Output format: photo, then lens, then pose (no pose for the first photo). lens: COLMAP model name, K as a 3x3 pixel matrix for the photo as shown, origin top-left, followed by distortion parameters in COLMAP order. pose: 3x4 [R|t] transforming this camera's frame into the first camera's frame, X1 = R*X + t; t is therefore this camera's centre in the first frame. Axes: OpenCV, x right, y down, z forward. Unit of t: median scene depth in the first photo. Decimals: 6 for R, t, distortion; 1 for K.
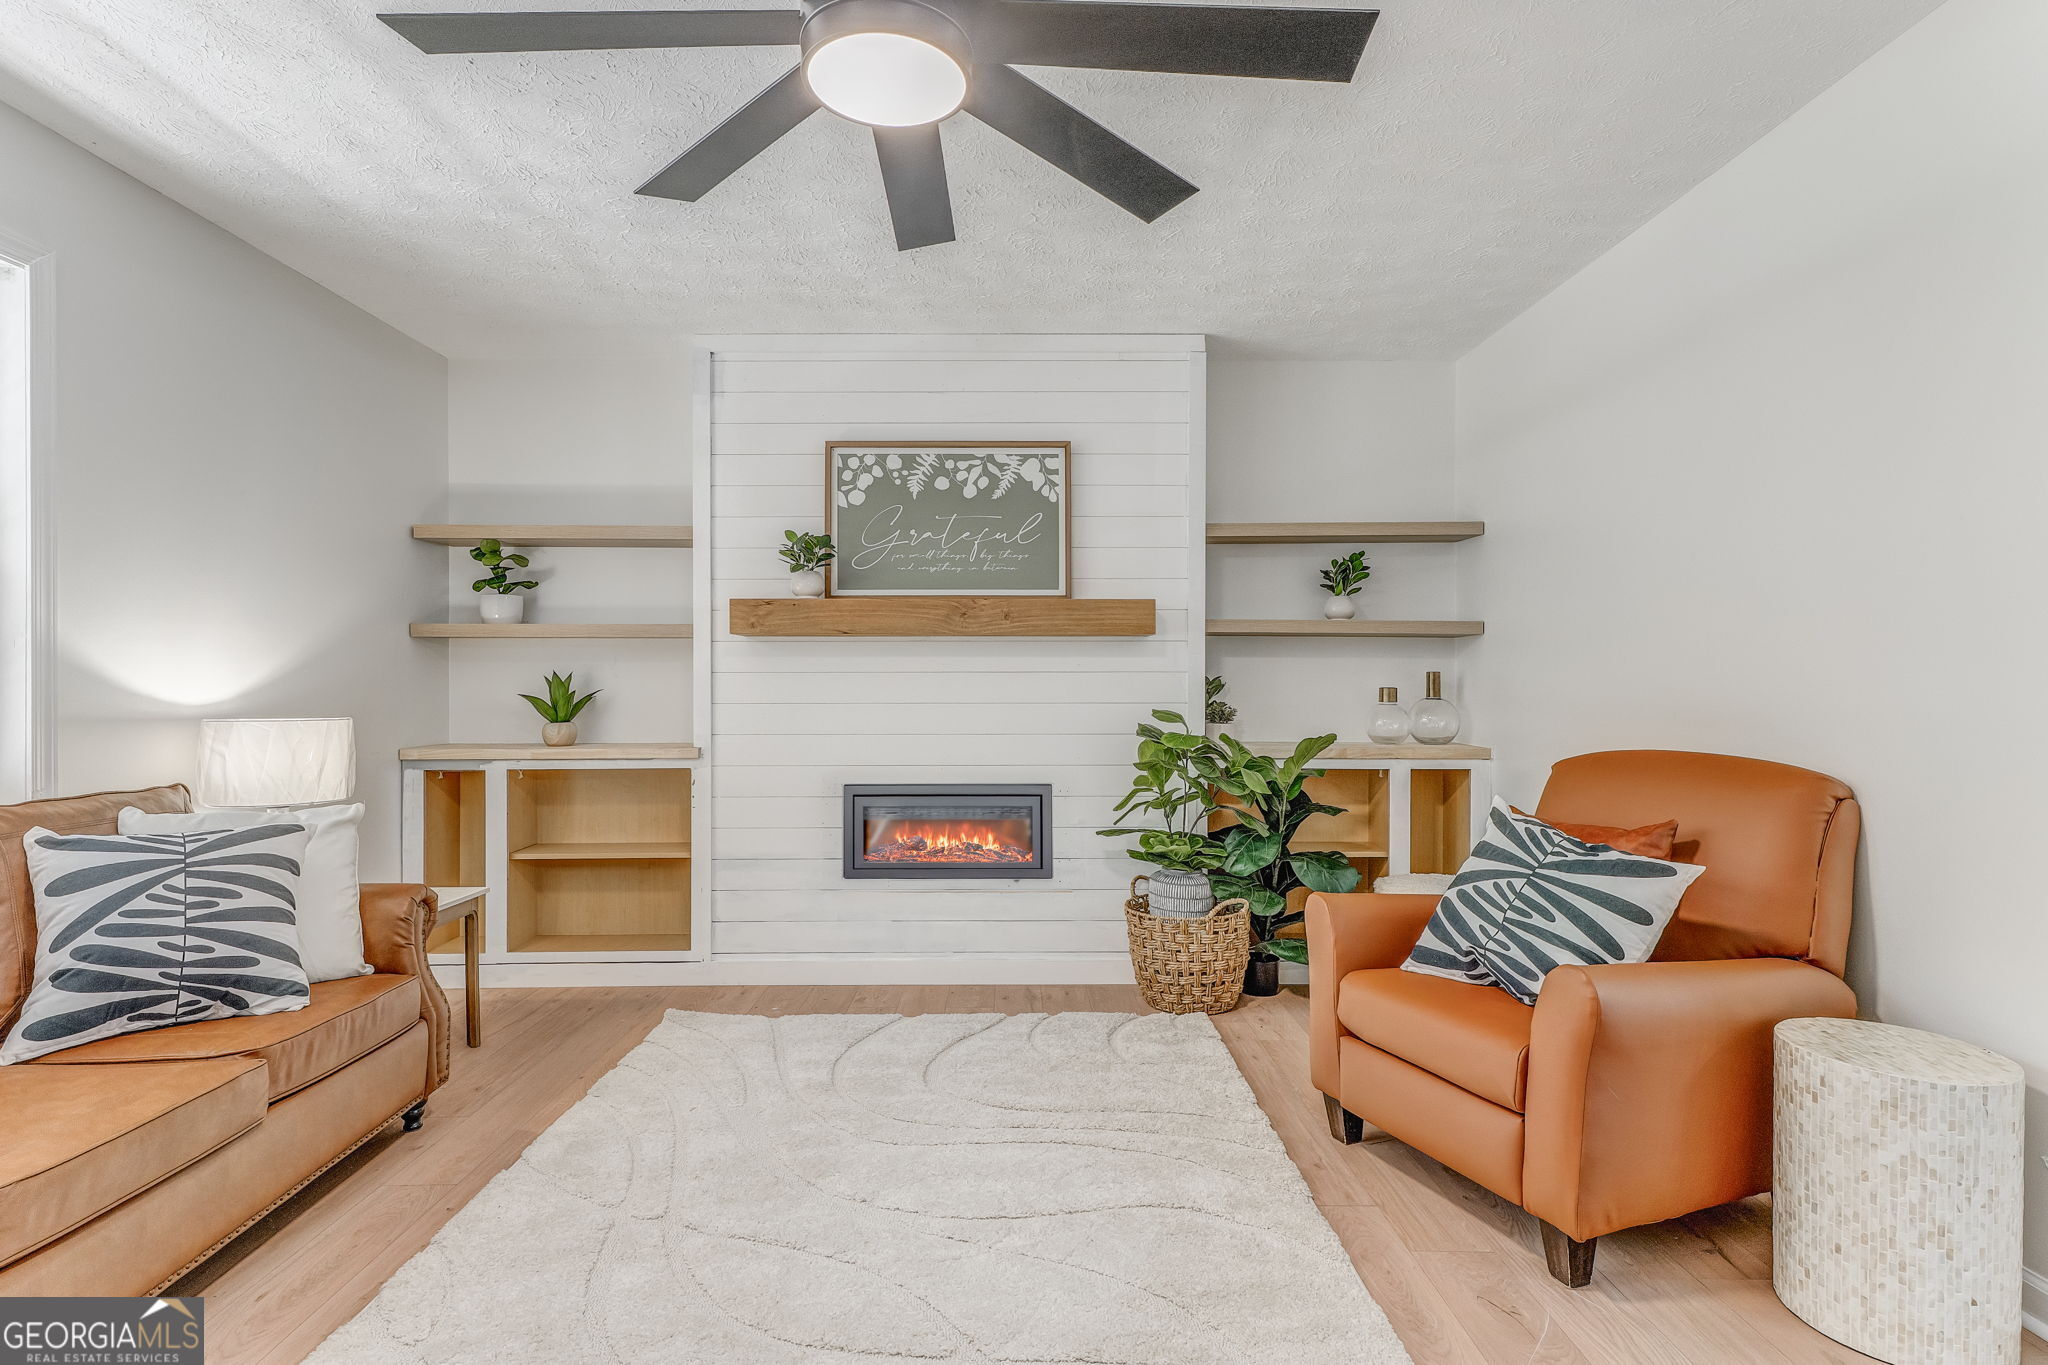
lens RADIAL K [[1051.0, 0, 1007.5], [0, 1051.0, 680.8], [0, 0, 1]] dist [0.025278, 0.000454]
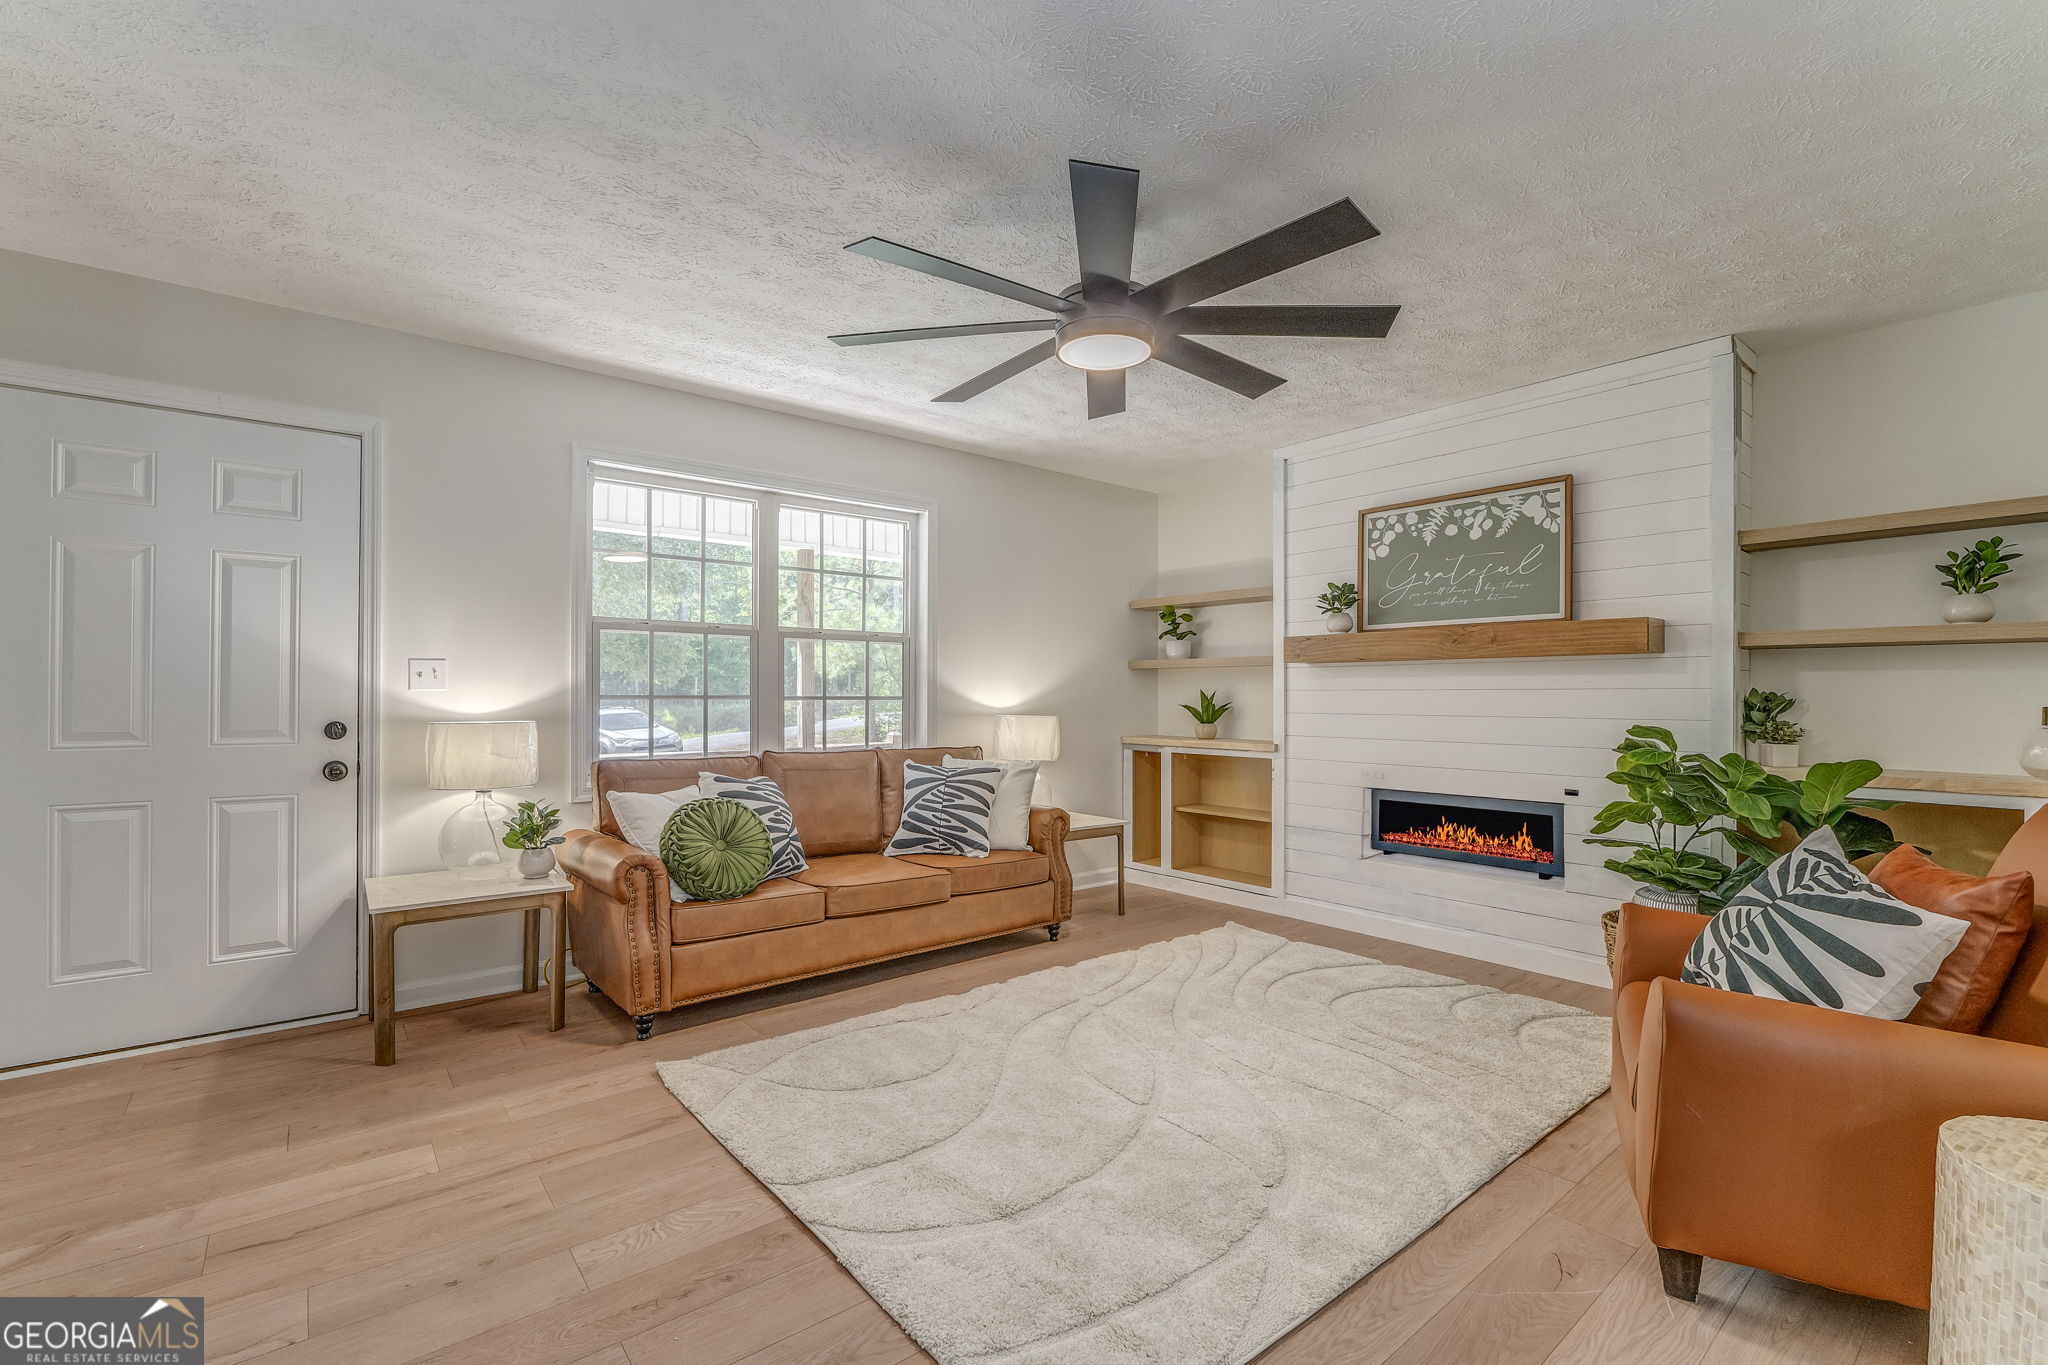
lens RADIAL K [[887.0, 0, 1013.3], [0, 887.0, 688.6], [0, 0, 1]] dist [-0.002668, 0.000351]
pose [[0.627726, -0.004410, -0.778422, 0.404722], [-0.002736, 0.999965, -0.007871, -0.000014], [0.778429, 0.007070, 0.627693, -0.009272]]
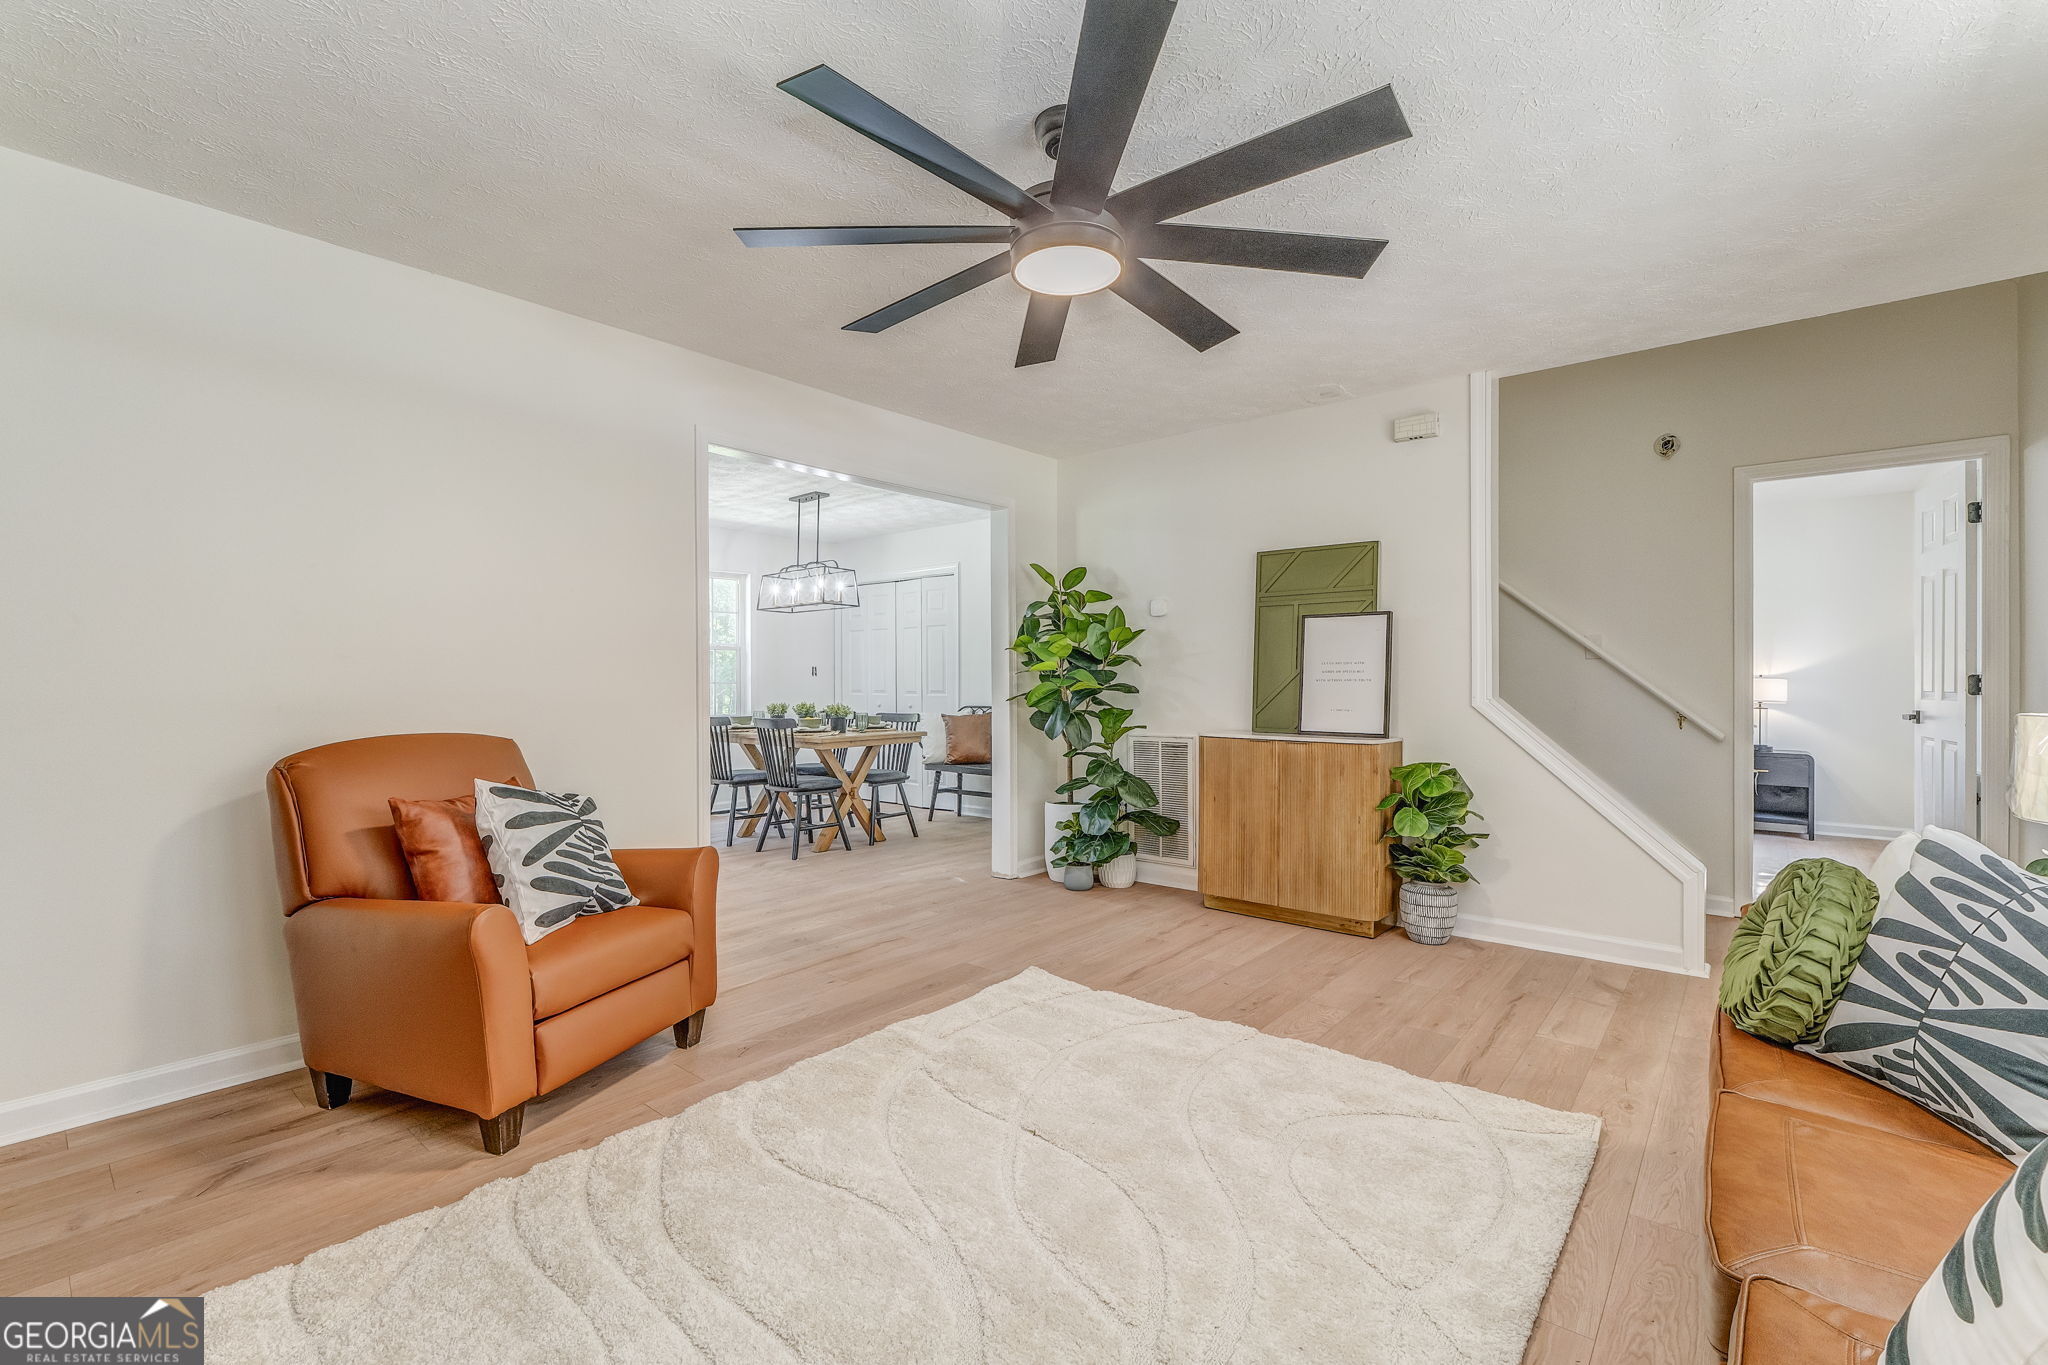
lens RADIAL K [[889.4, 0, 1012.5], [0, 889.4, 681.4], [0, 0, 1]] dist [-0.014639, 0.000330]
pose [[-0.766407, 0.000257, 0.642356, -0.373944], [0.000728, 1.000000, 0.000469, 0.006034], [-0.642355, 0.000827, -0.766407, 0.876566]]
